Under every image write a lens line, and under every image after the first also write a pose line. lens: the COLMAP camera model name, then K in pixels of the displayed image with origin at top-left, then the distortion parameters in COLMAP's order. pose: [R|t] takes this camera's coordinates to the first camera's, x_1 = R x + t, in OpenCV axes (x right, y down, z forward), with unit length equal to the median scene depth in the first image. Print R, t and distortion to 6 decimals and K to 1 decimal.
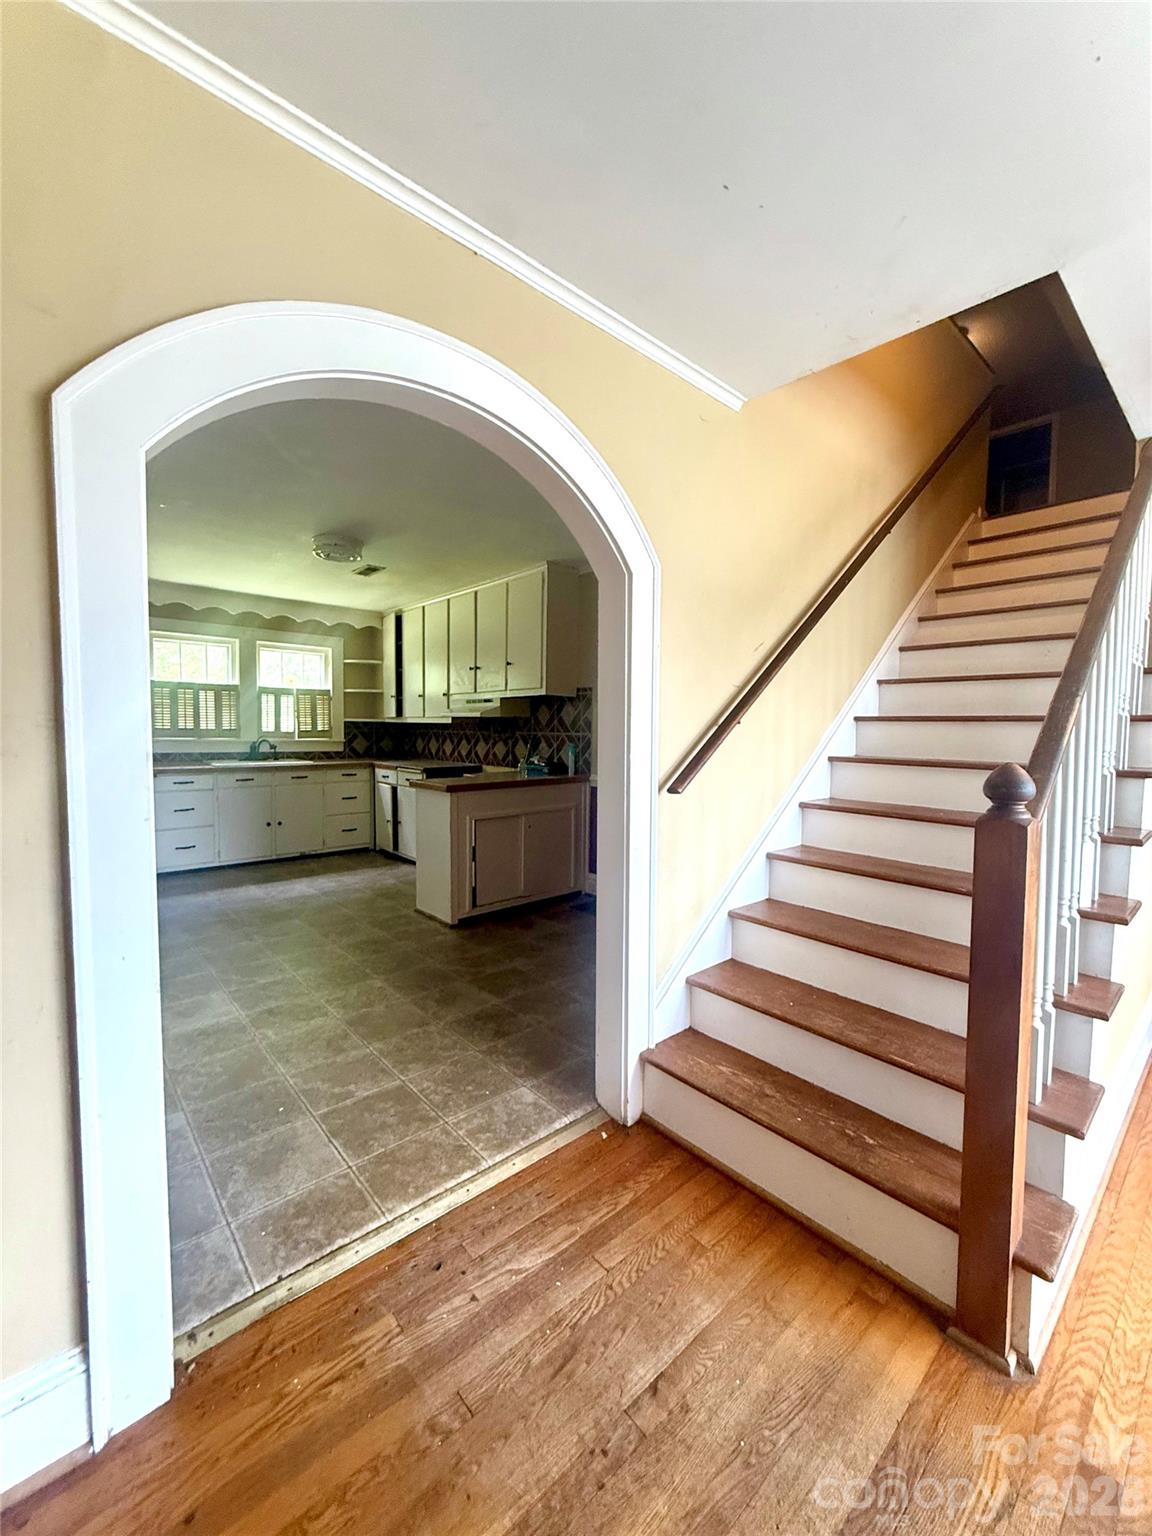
lens RADIAL K [[615.6, 0, 575.5], [0, 615.6, 761.3], [0, 0, 1]] dist [-0.000880, -0.000083]
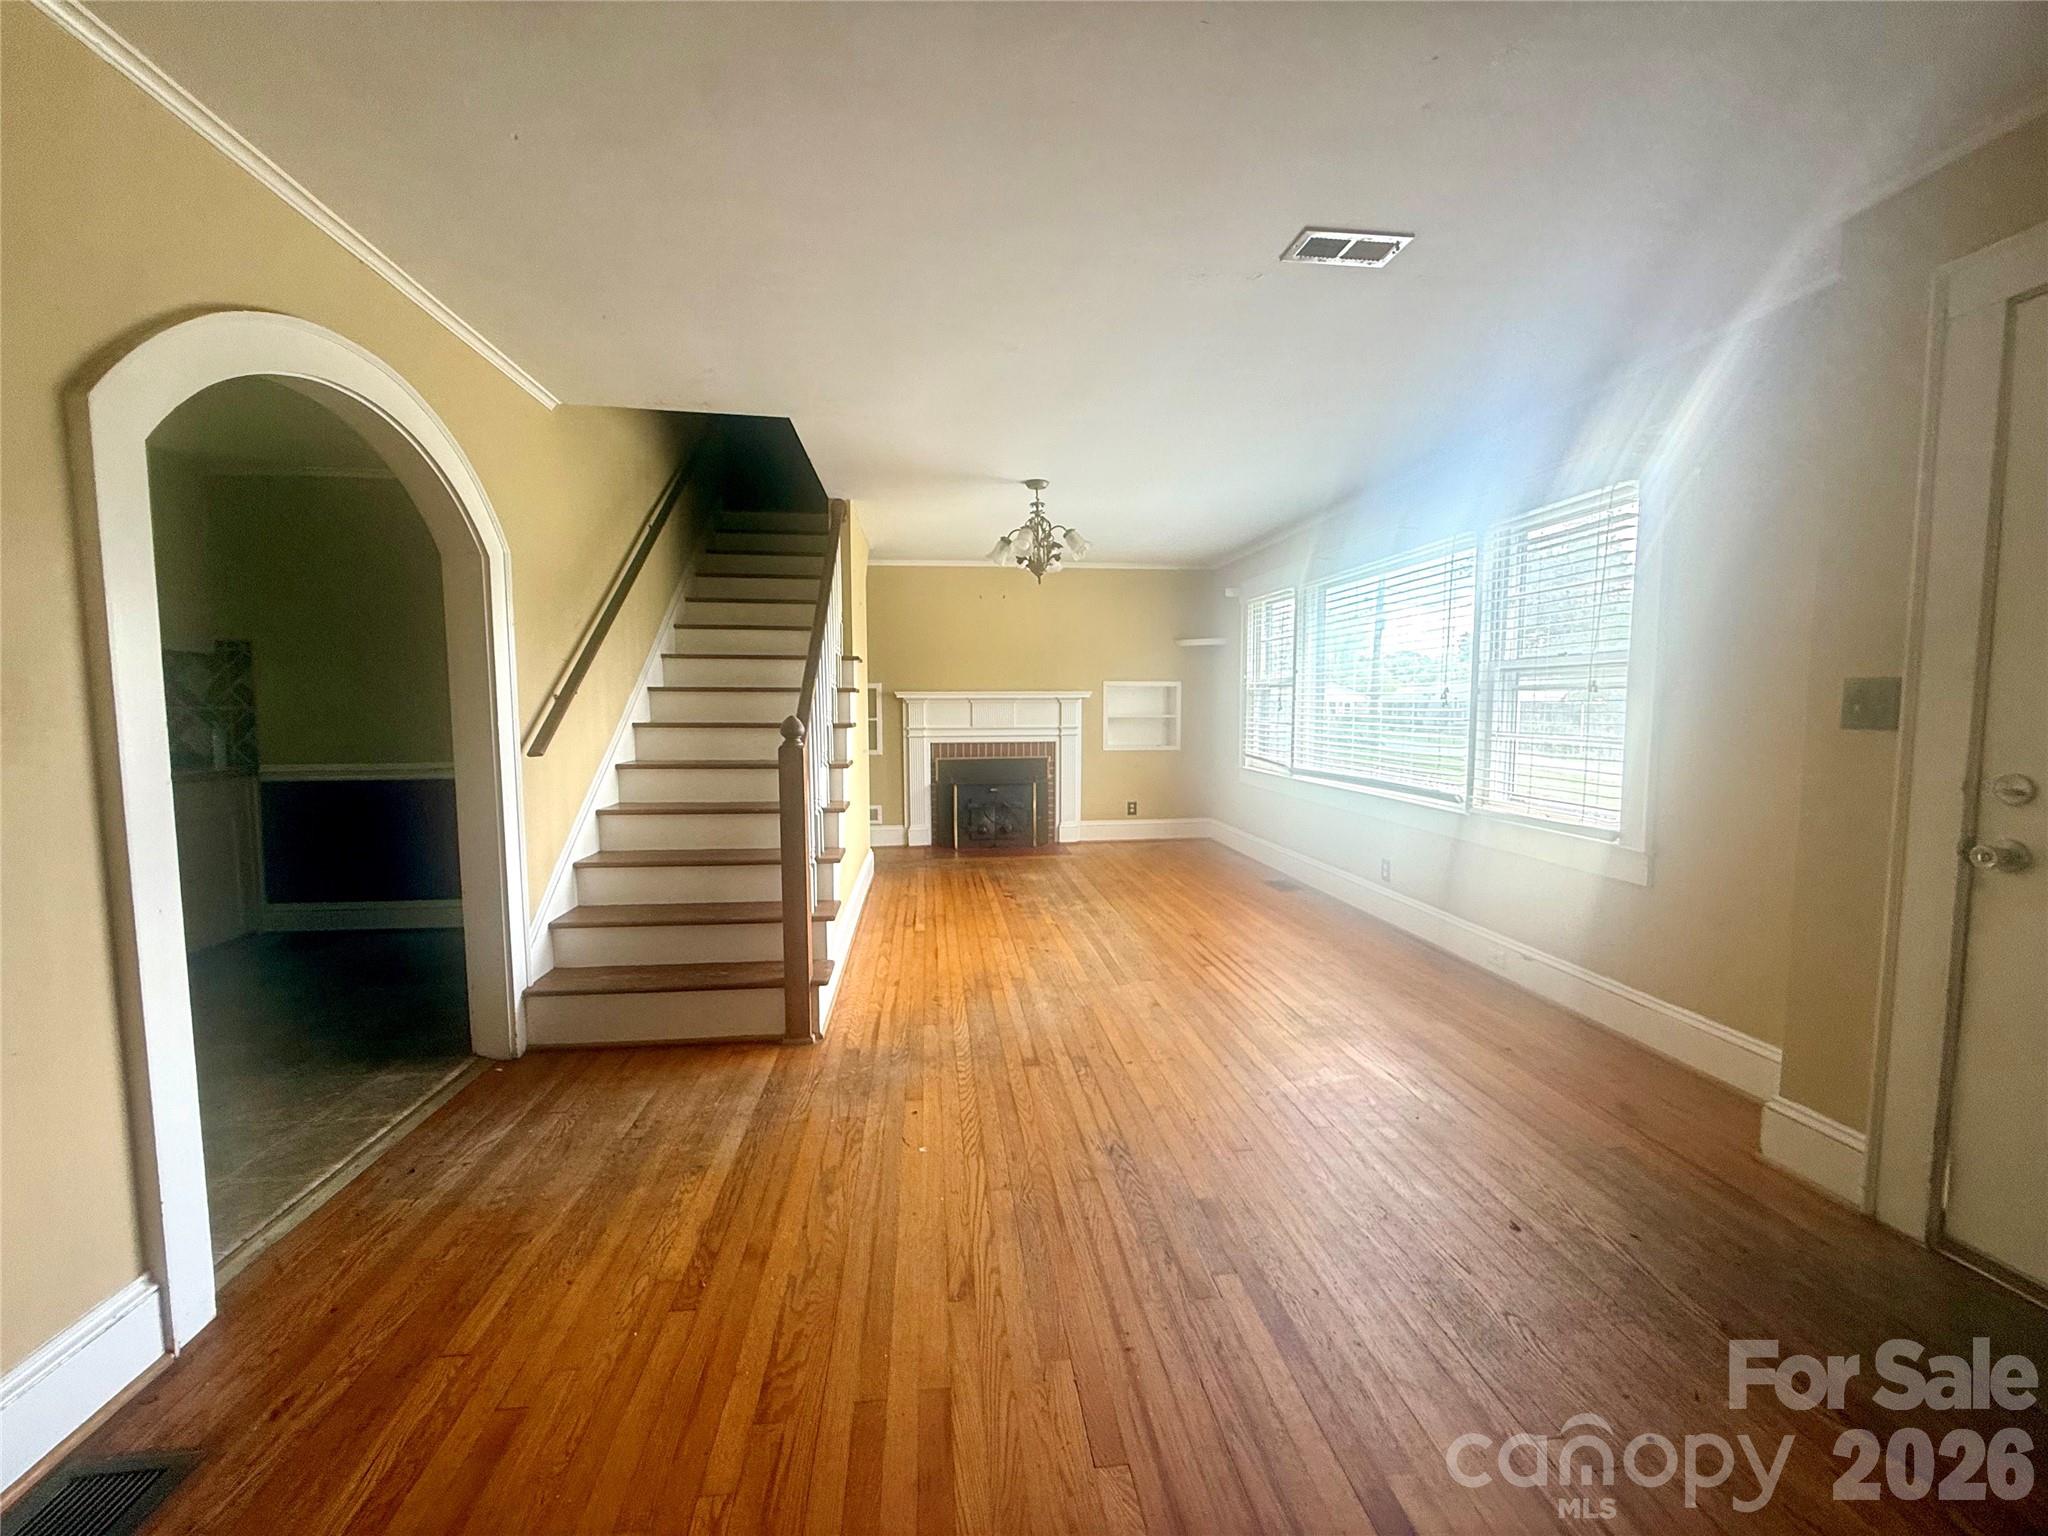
lens RADIAL K [[814.3, 0, 1016.2], [0, 814.3, 766.5], [0, 0, 1]] dist [-0.000539, 0.000514]
pose [[0.575708, -0.072973, 0.814393, -0.218358], [0.049470, 0.997294, 0.054390, 0.013450], [-0.816157, 0.008975, 0.577760, -0.230092]]
